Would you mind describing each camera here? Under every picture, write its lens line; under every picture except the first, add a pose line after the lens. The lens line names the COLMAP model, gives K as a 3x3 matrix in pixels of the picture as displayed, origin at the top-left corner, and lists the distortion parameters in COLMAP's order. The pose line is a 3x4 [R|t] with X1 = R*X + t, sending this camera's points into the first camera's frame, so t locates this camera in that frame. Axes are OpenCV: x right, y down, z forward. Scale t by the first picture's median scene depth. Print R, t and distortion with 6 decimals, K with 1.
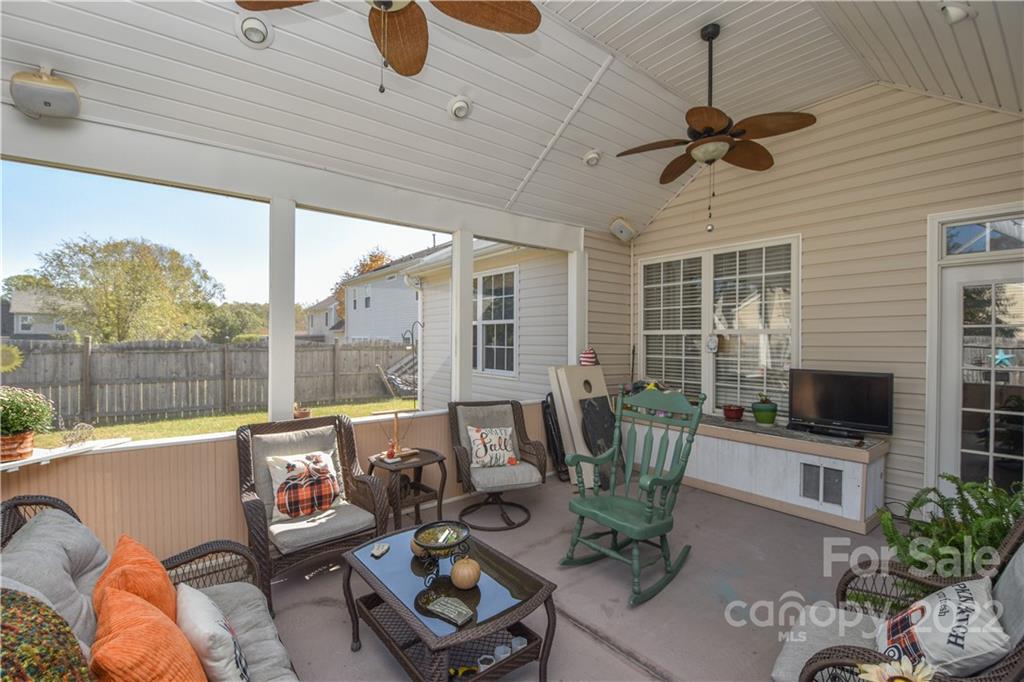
lens RADIAL K [[451.2, 0, 512.0], [0, 451.2, 341.0], [0, 0, 1]] dist [-0.000980, -0.000081]
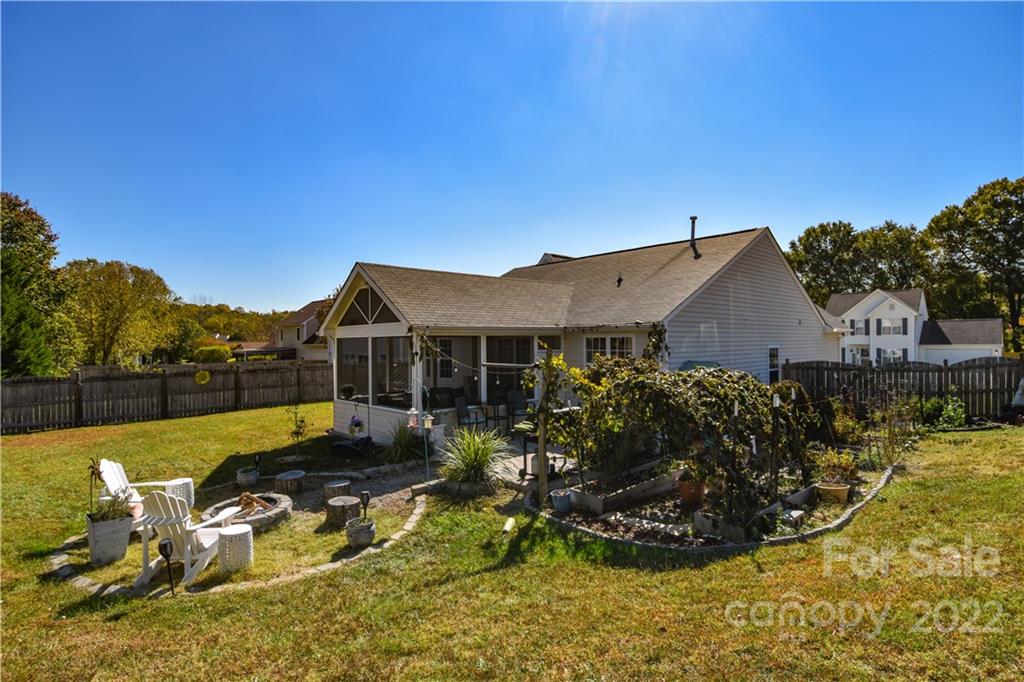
lens RADIAL K [[514.3, 0, 512.0], [0, 514.3, 341.0], [0, 0, 1]] dist [0.000004, -0.000010]
pose [[0.996794, -0.018196, 0.077910, 0.074819], [0.018135, 0.999834, 0.001493, -0.089223], [-0.077924, -0.000076, 0.996959, -1.226157]]
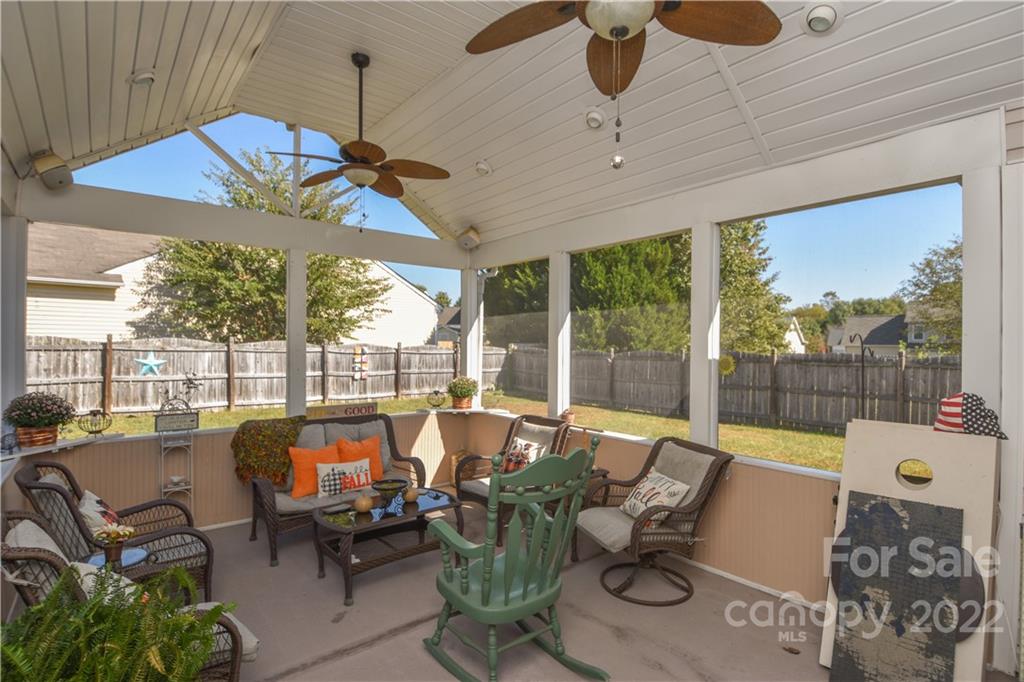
lens RADIAL K [[514.3, 0, 512.0], [0, 514.3, 341.0], [0, 0, 1]] dist [0.000004, -0.000010]
pose [[0.008043, -0.007296, -0.999941, 0.334493], [-0.009505, 0.999928, -0.007373, -0.012870], [0.999922, 0.009564, 0.007973, 0.285912]]
